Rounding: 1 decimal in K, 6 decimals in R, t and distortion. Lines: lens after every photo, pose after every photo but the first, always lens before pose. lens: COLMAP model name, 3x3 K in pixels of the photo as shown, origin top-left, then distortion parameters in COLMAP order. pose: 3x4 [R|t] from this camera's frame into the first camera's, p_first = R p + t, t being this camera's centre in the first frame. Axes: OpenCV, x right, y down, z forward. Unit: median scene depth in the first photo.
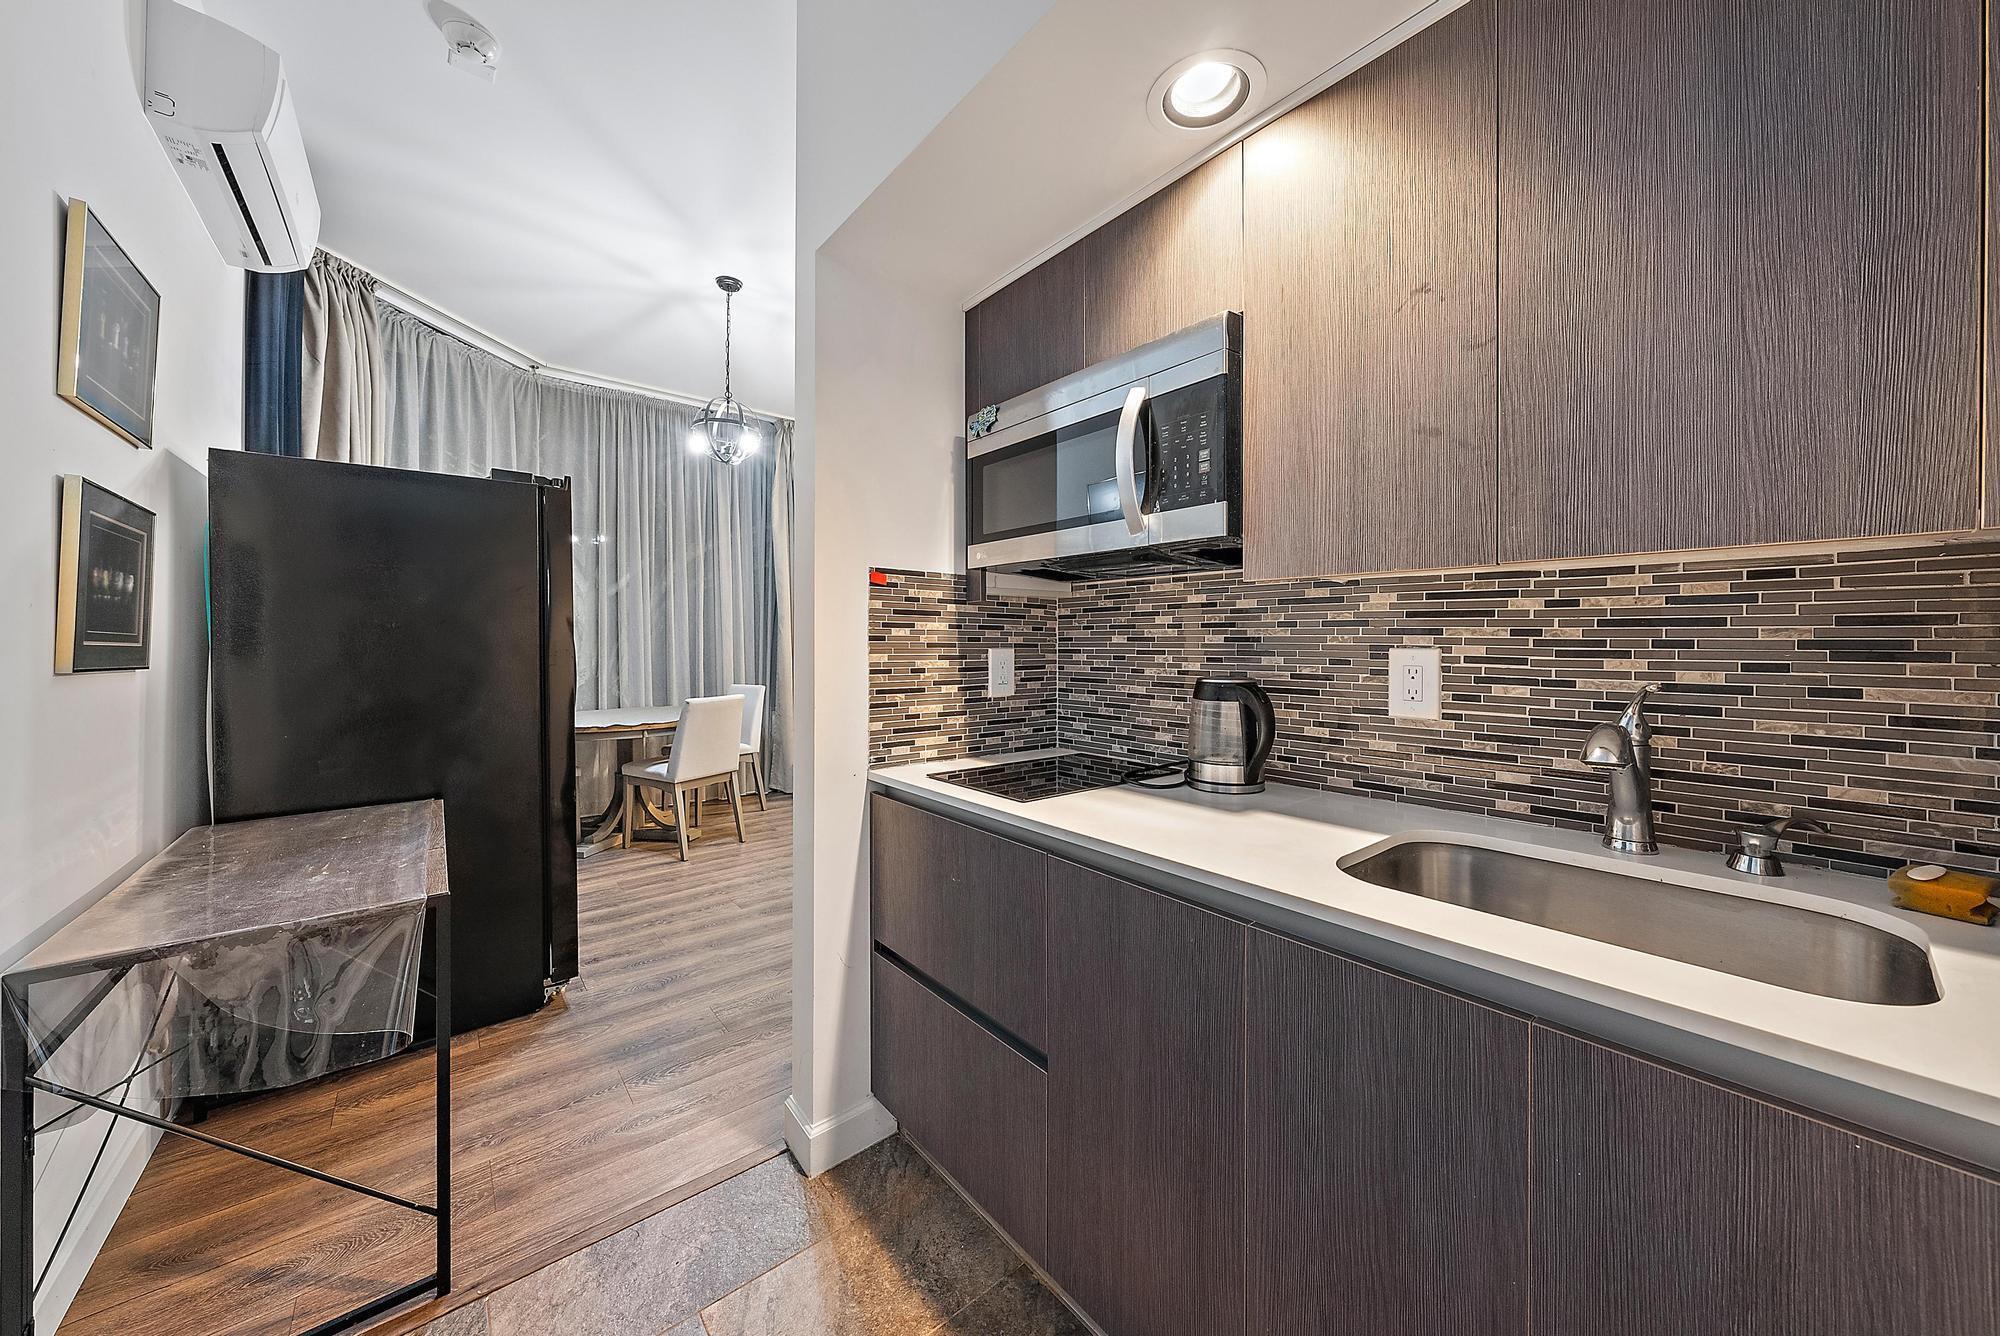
lens RADIAL K [[680.2, 0, 1001.0], [0, 680.2, 661.1], [0, 0, 1]] dist [-0.002685, 0.000192]
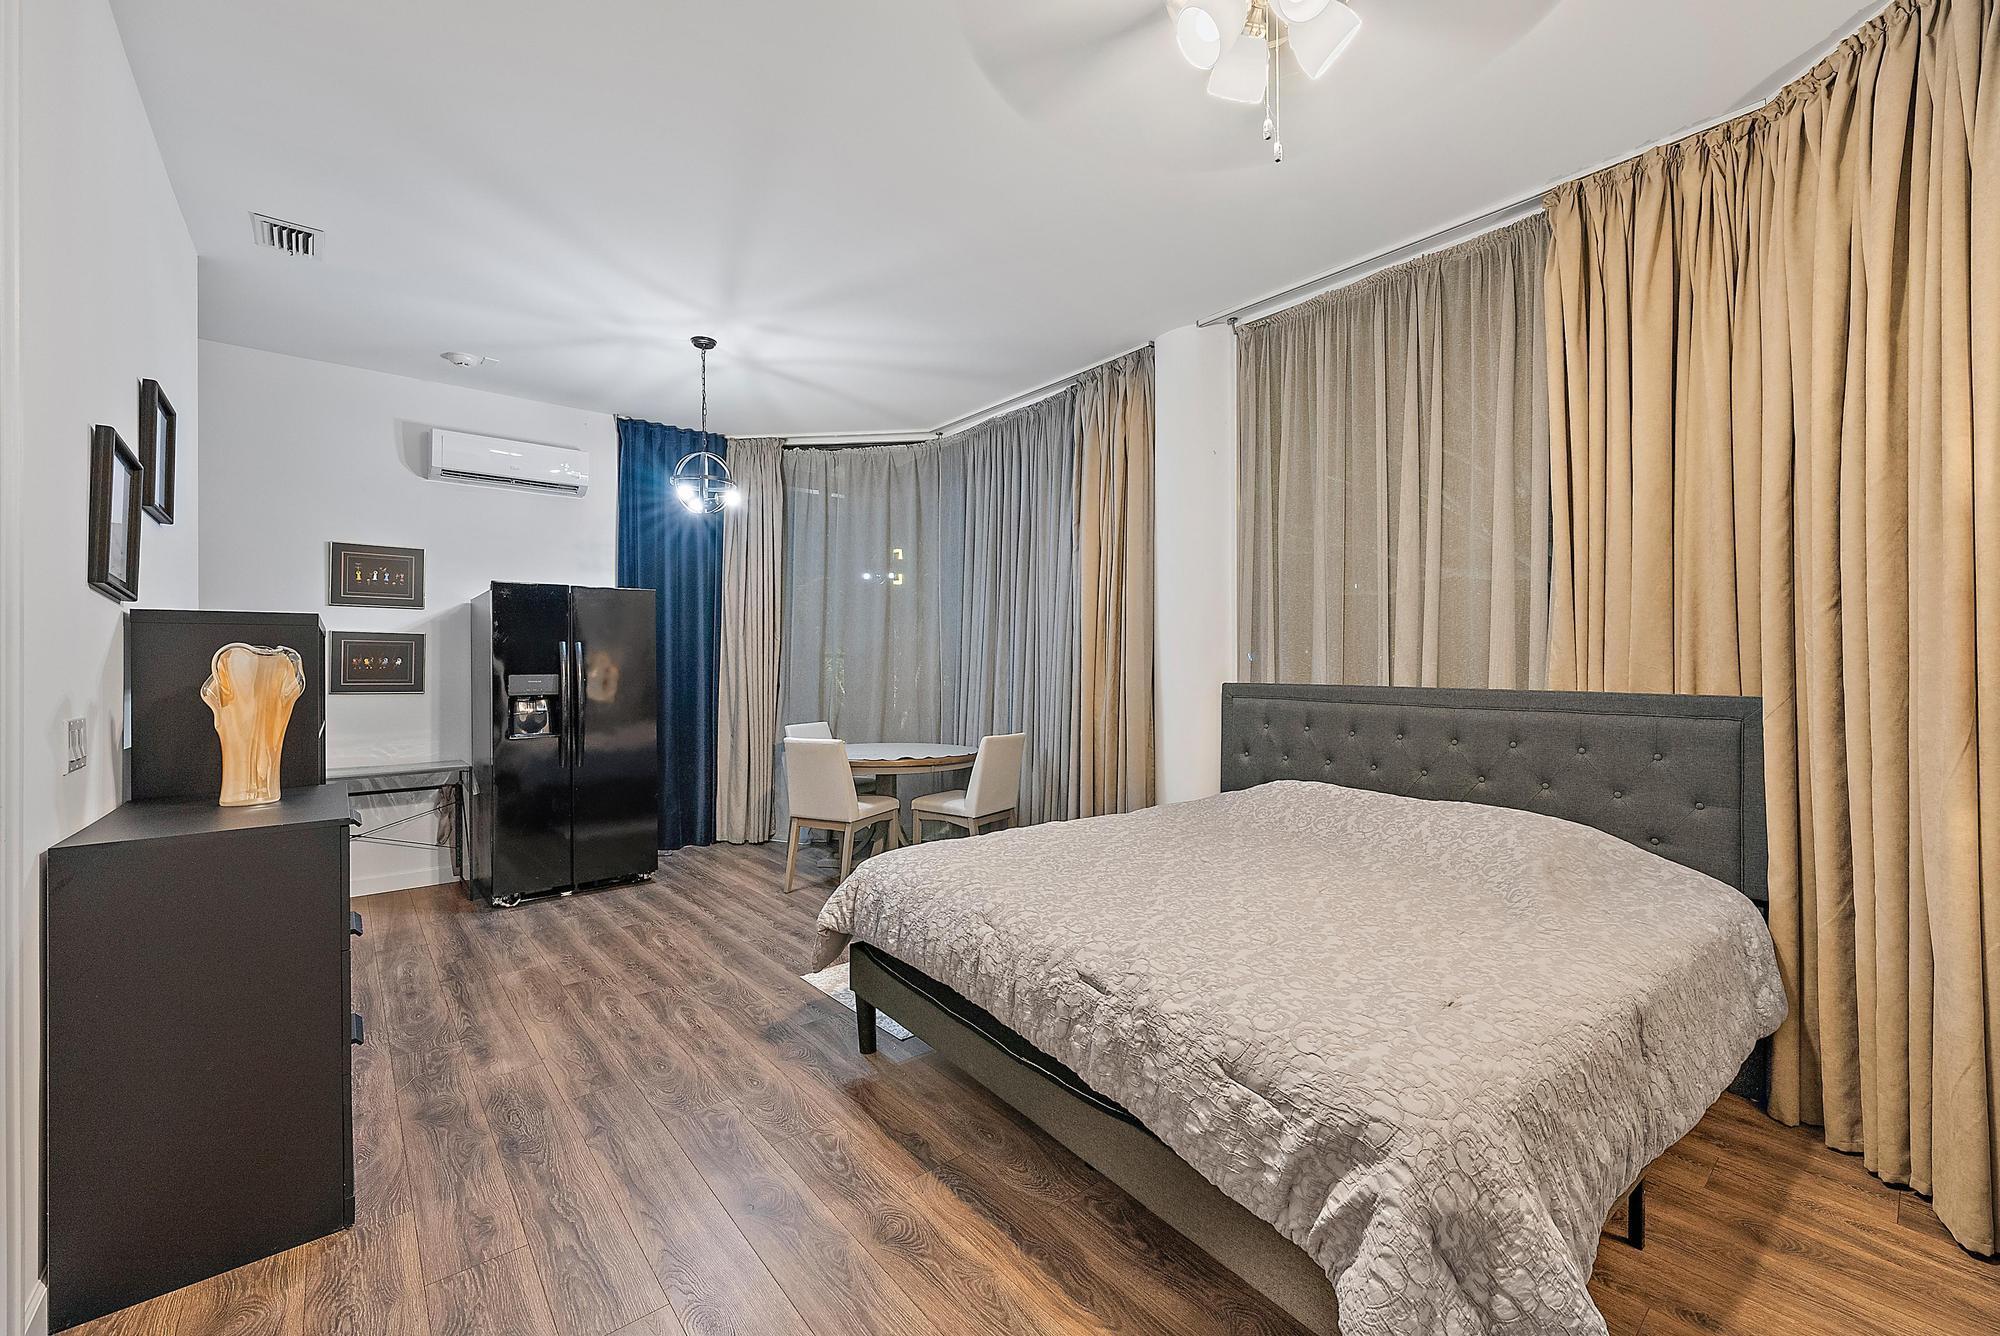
lens RADIAL K [[793.3, 0, 1003.2], [0, 793.3, 668.3], [0, 0, 1]] dist [0.000081, 0.000035]
pose [[0.014029, 0.001503, -0.999900, 0.898568], [-0.024221, 0.999706, 0.001163, -0.069275], [0.999608, 0.024203, 0.014061, 1.569801]]
